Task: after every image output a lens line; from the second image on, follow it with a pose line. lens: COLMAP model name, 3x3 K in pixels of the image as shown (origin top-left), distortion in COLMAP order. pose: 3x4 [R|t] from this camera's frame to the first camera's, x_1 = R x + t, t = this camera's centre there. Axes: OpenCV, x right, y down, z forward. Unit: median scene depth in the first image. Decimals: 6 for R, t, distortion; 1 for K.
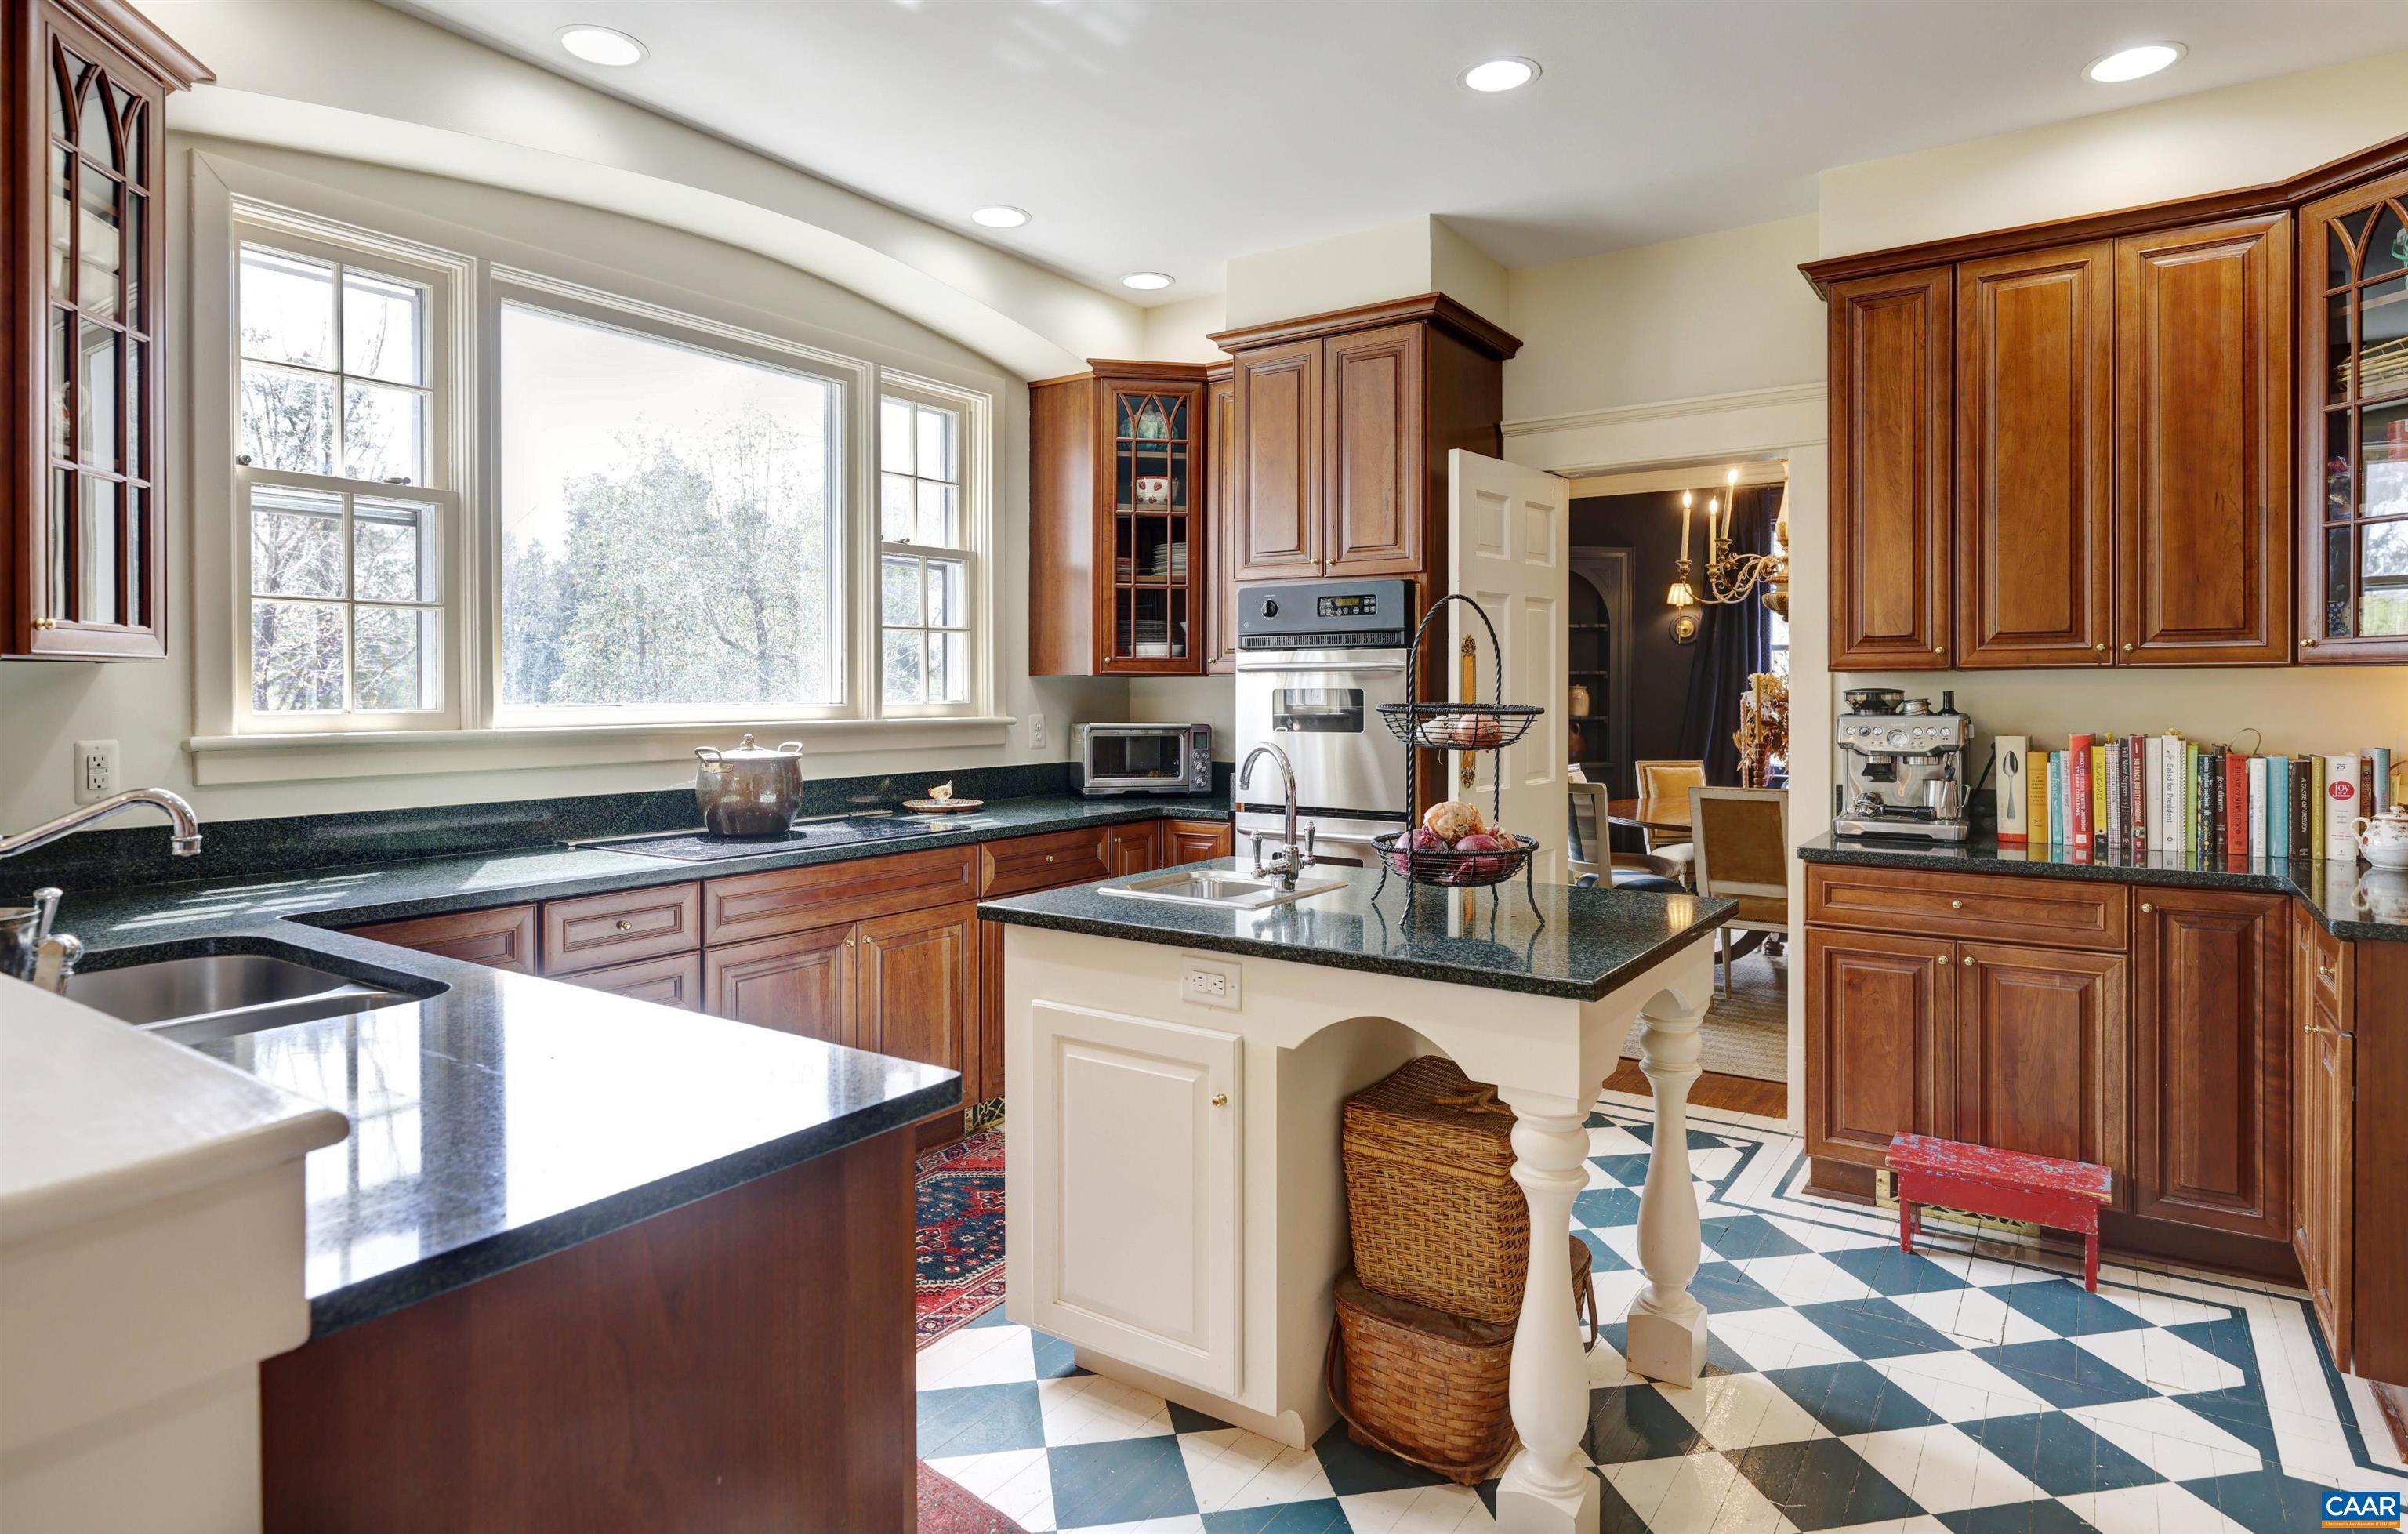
lens RADIAL K [[1329.9, 0, 1199.7], [0, 1329.9, 701.7], [0, 0, 1]] dist [-0.014970, -0.000466]
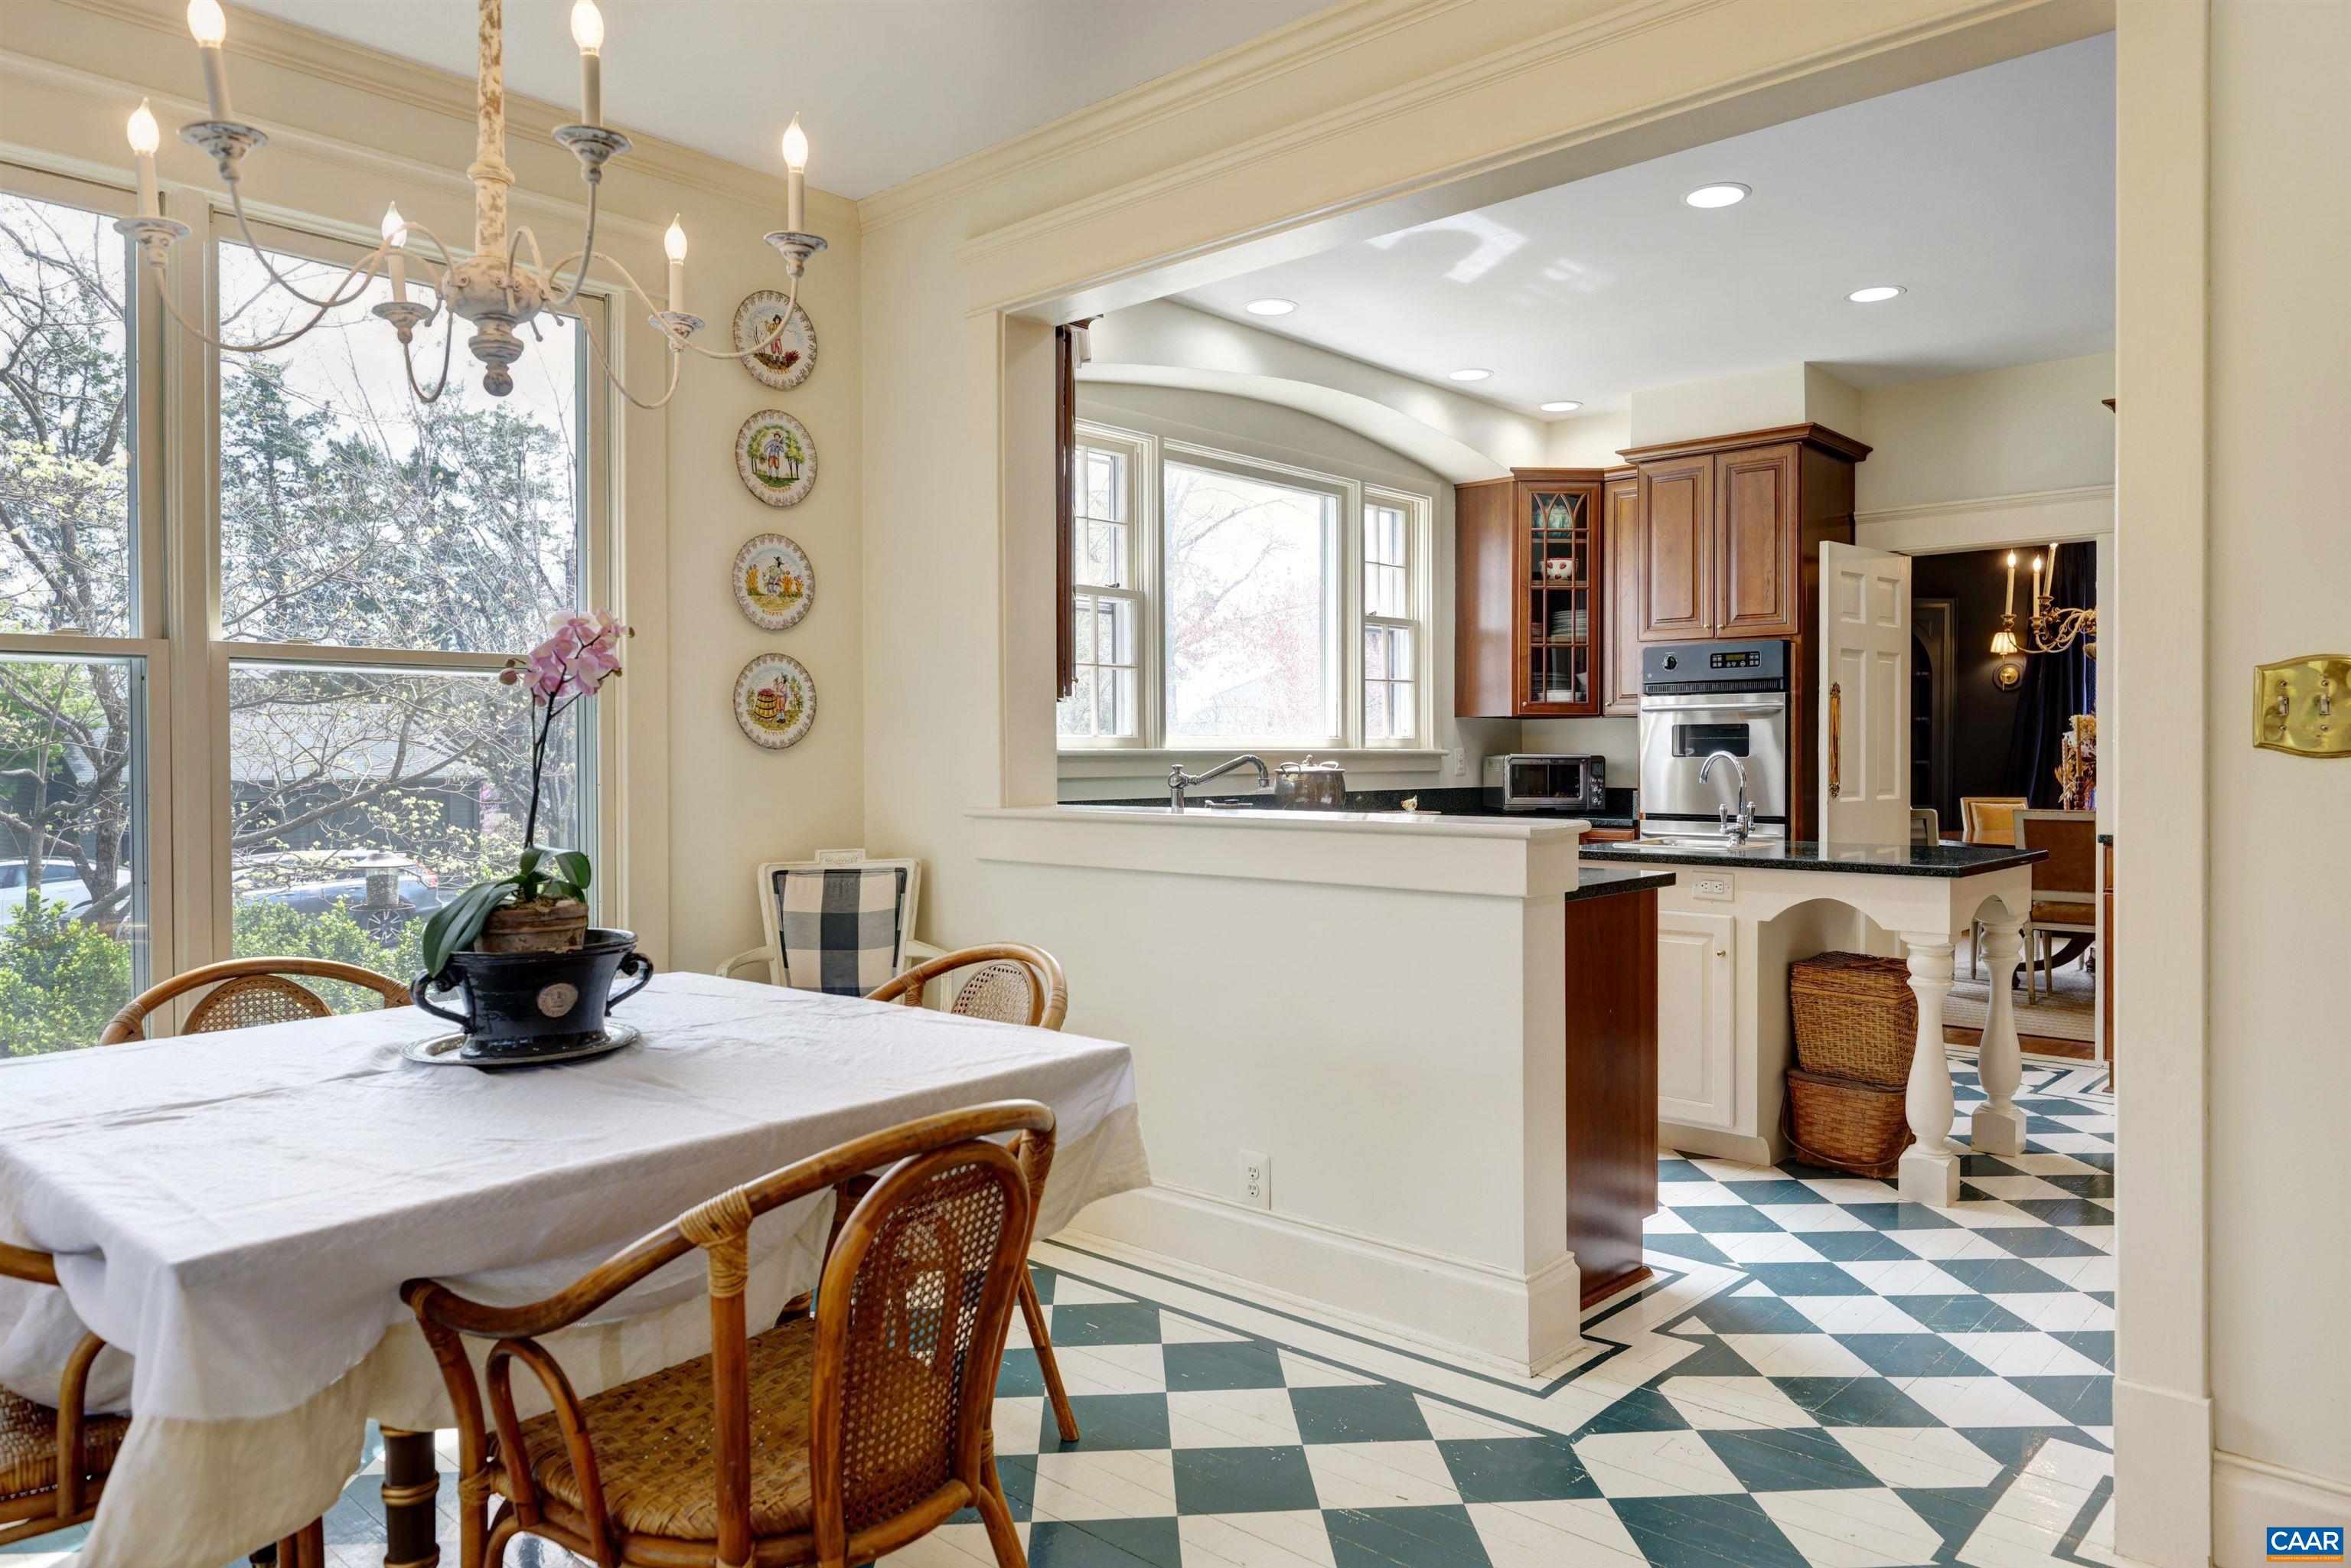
lens RADIAL K [[1550.7, 0, 1172.3], [0, 1550.7, 774.9], [0, 0, 1]] dist [-0.012358, 0.010061]
pose [[0.989642, 0.000622, -0.143555, -0.201503], [0.000045, 0.999989, 0.004643, 0.031004], [0.143557, -0.004601, 0.989631, -0.543073]]
